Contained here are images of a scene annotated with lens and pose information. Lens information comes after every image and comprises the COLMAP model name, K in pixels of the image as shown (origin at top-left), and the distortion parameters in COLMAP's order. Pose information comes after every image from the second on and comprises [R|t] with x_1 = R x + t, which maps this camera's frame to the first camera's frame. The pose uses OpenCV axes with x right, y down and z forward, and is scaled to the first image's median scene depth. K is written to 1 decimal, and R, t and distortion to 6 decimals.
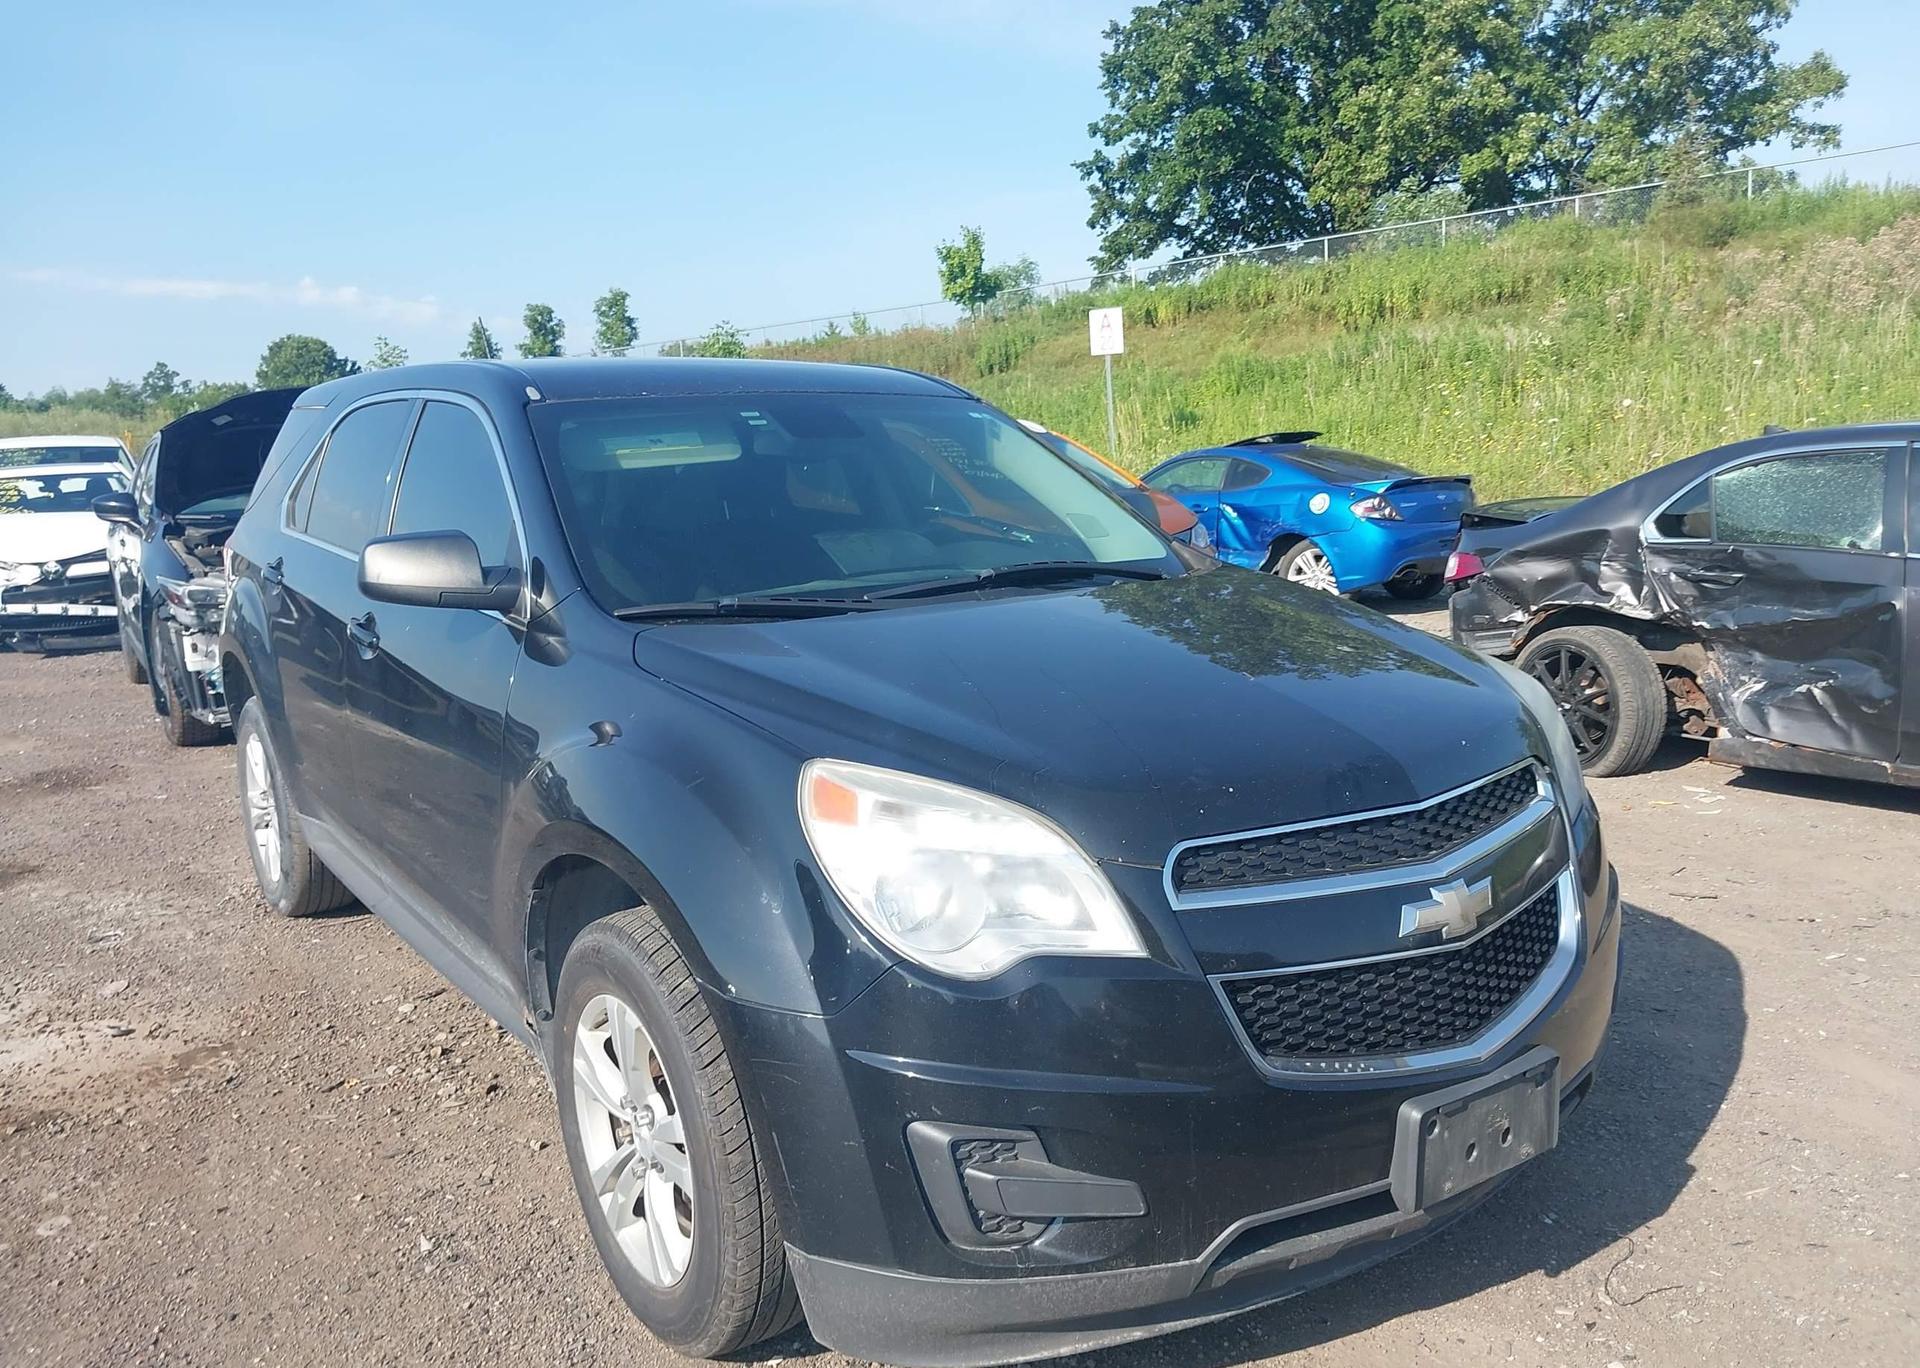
lens RADIAL K [[1503.6, 0, 911.1], [0, 1503.6, 684.5], [0, 0, 1]] dist [-0.011527, -0.006911]
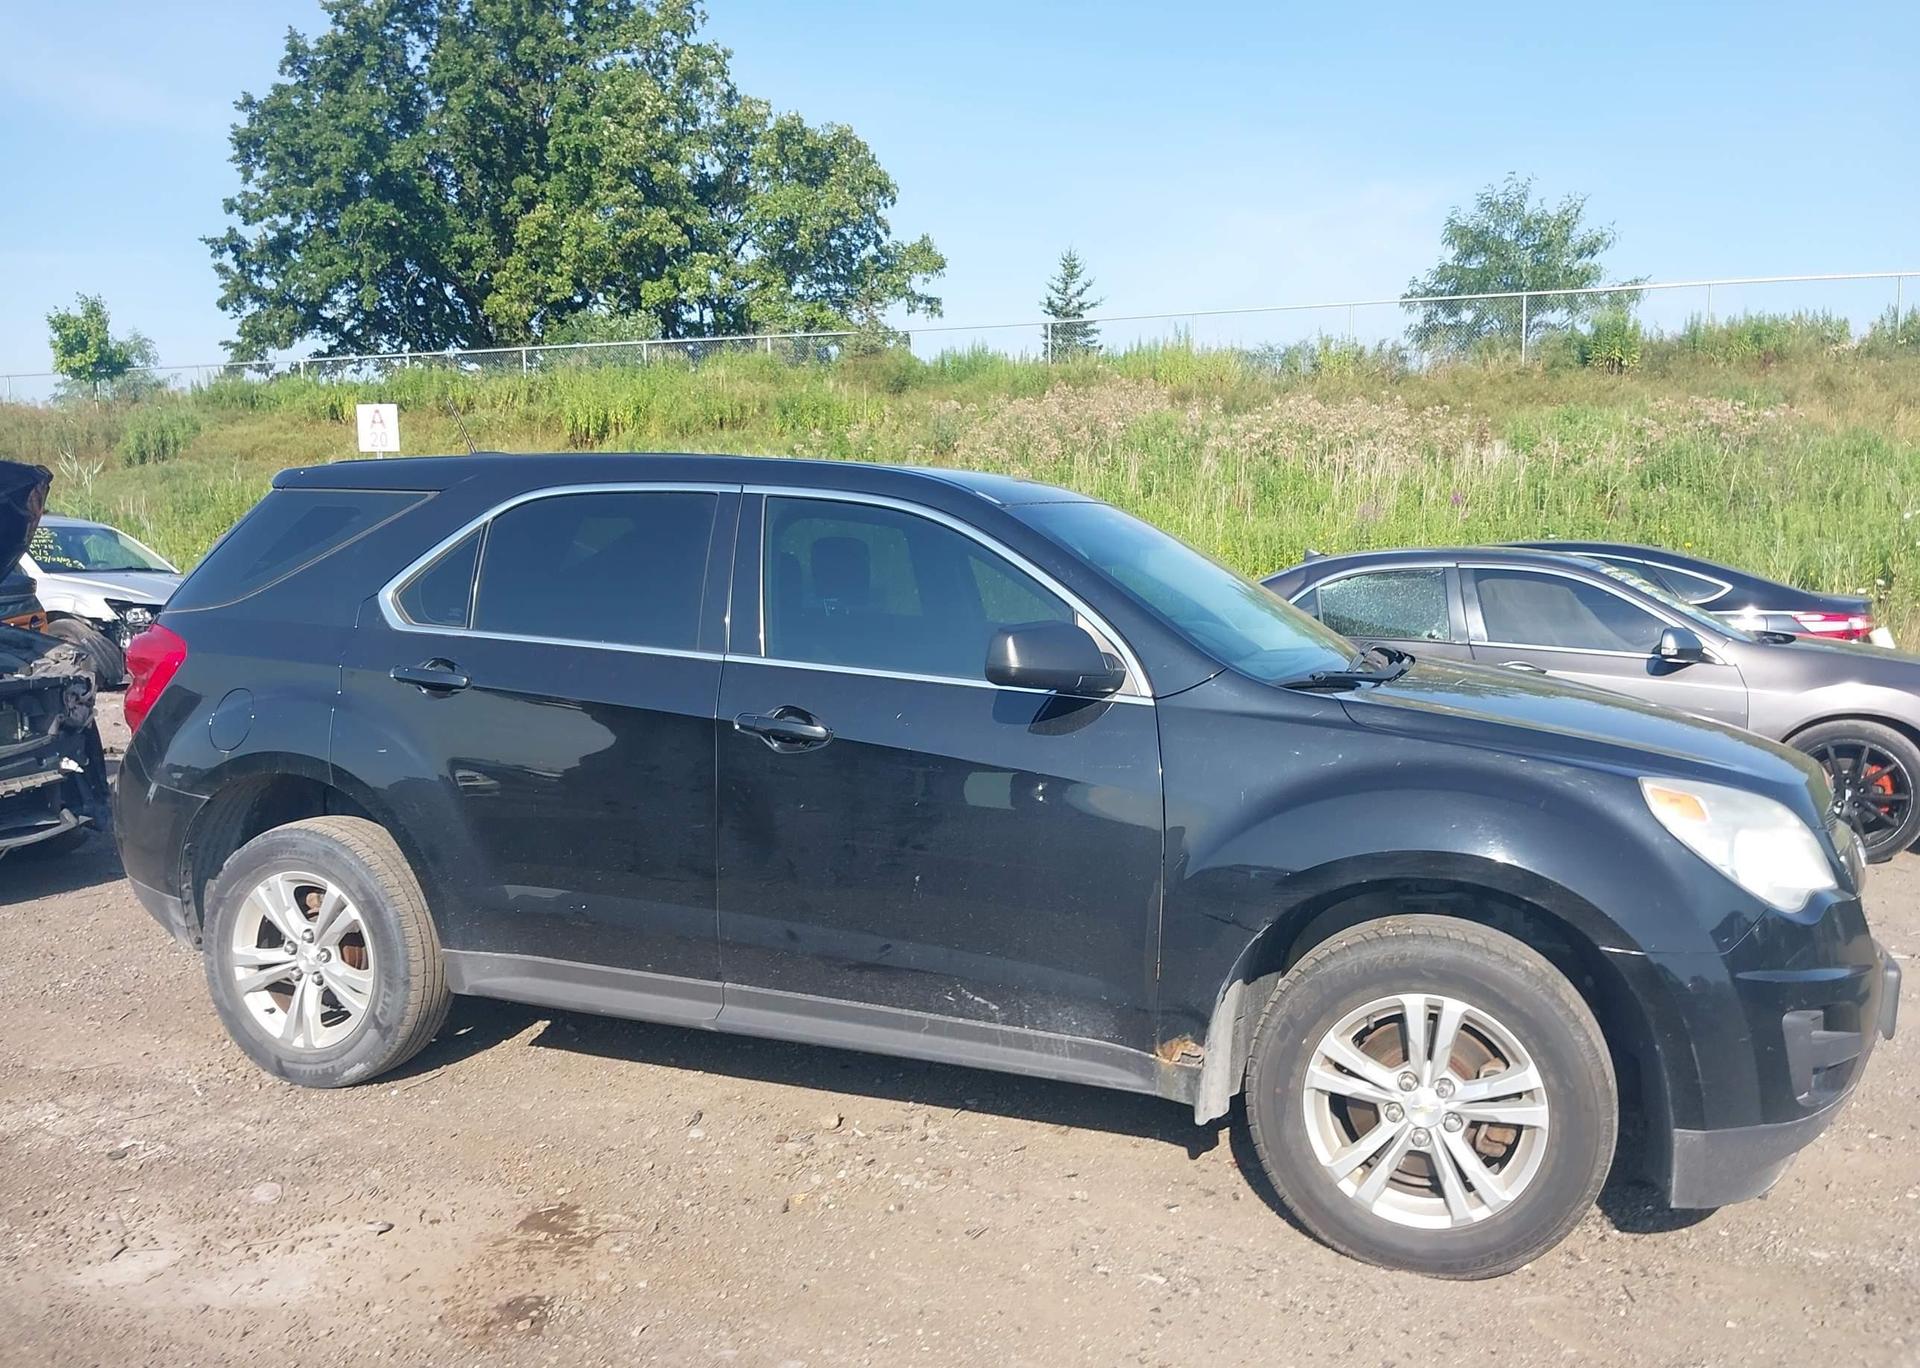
lens RADIAL K [[1509.7, 0, 958.6], [0, 1509.7, 709.4], [0, 0, 1]] dist [0.032807, -0.080410]
pose [[0.820197, -0.034273, 0.571053, -0.079765], [0.065854, 0.997225, -0.034733, -0.000469], [-0.568278, 0.066094, 0.820178, 0.011612]]
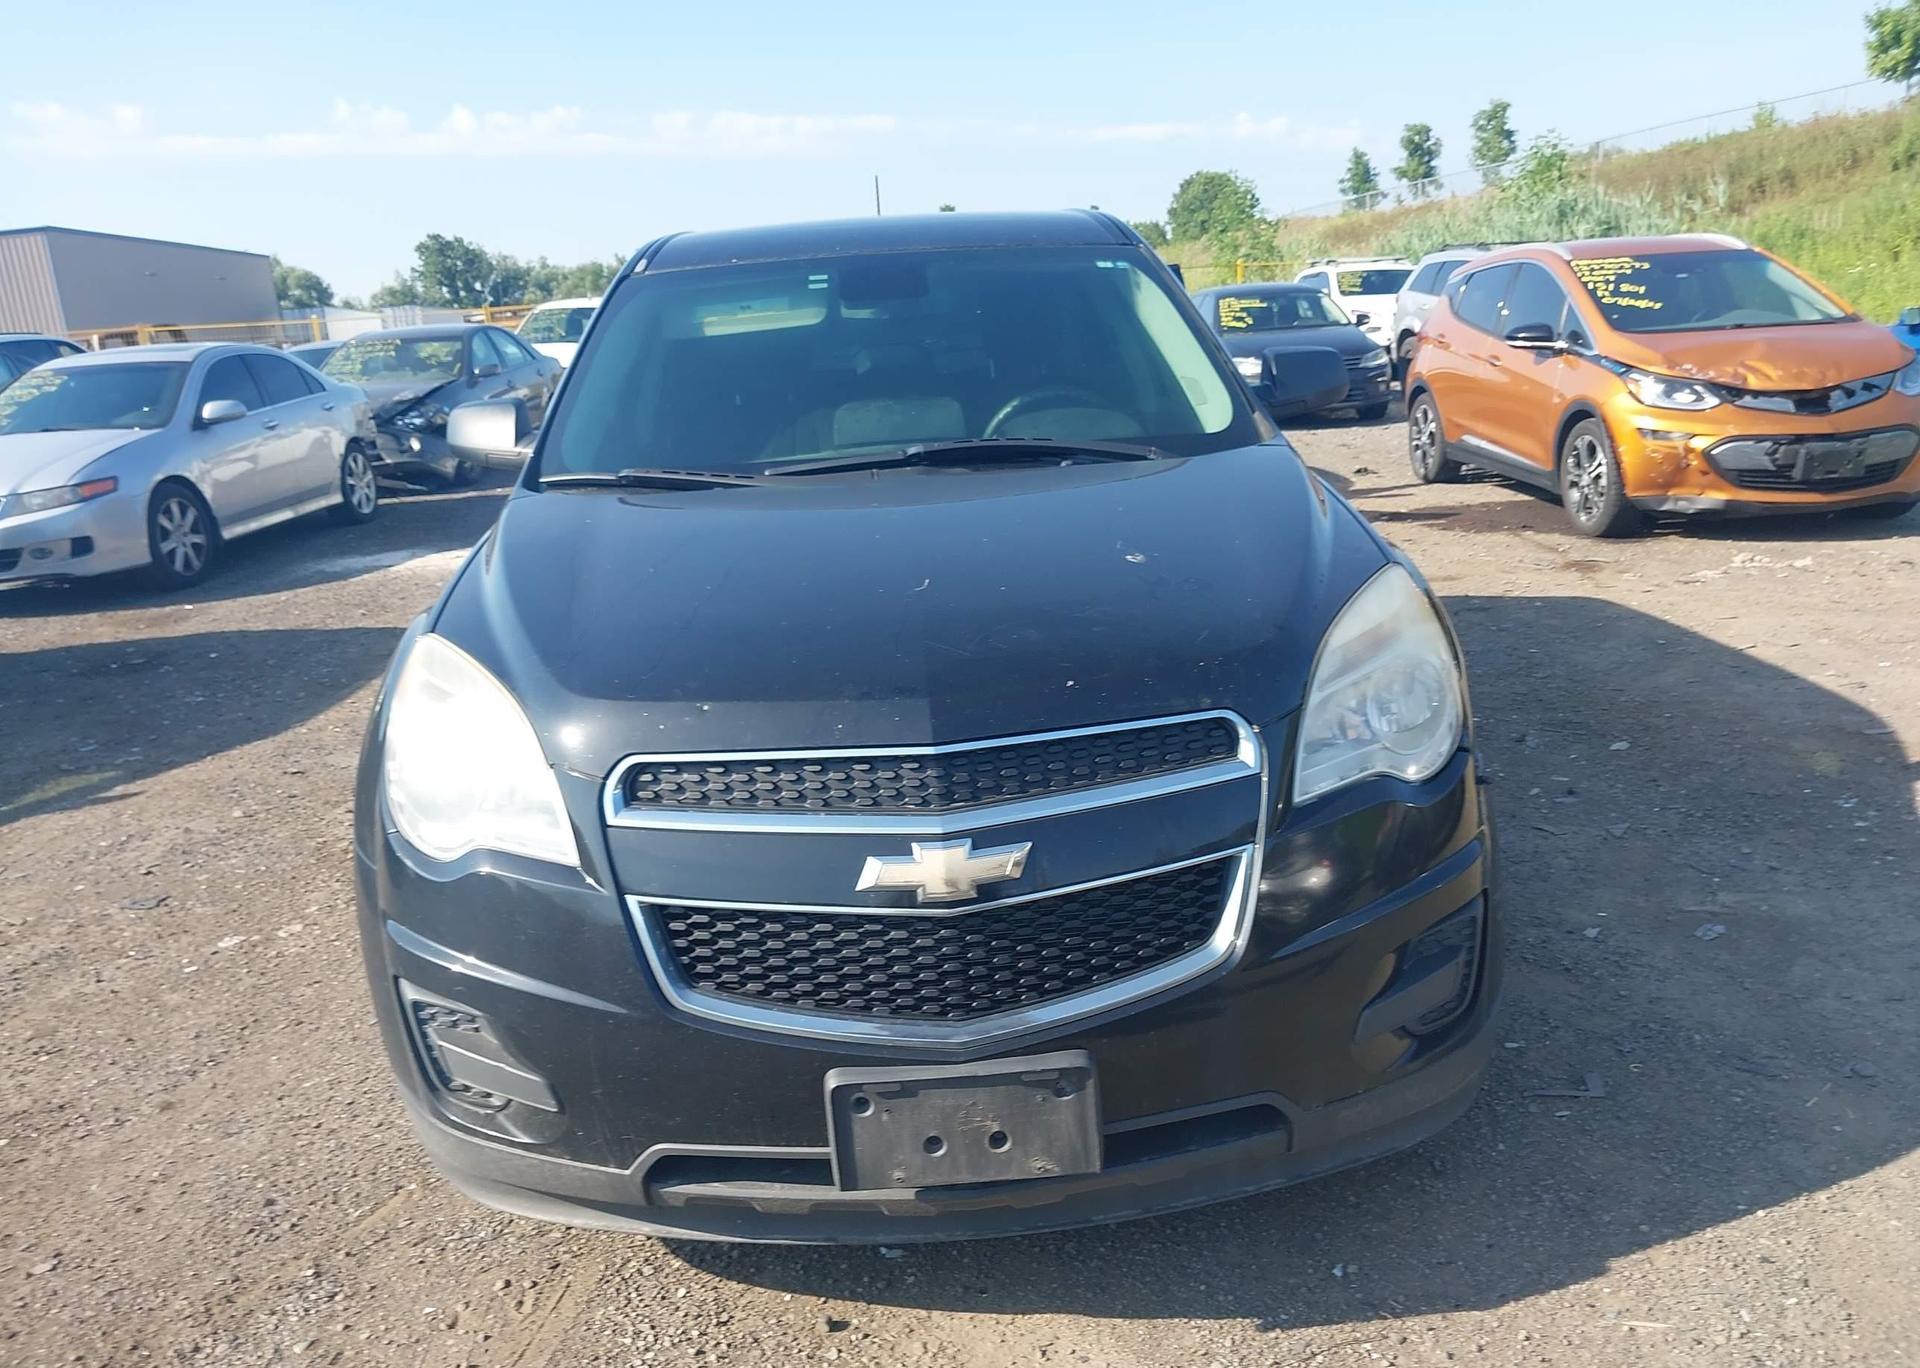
lens RADIAL K [[1461.1, 0, 960.0], [0, 1461.1, 684.0], [0, 0, 1]] dist [-0.004617, 0.010734]
pose [[0.858099, 0.103651, -0.502914, 0.046836], [-0.044483, 0.990738, 0.128294, -0.003847], [0.511554, -0.087718, 0.854762, 0.018151]]
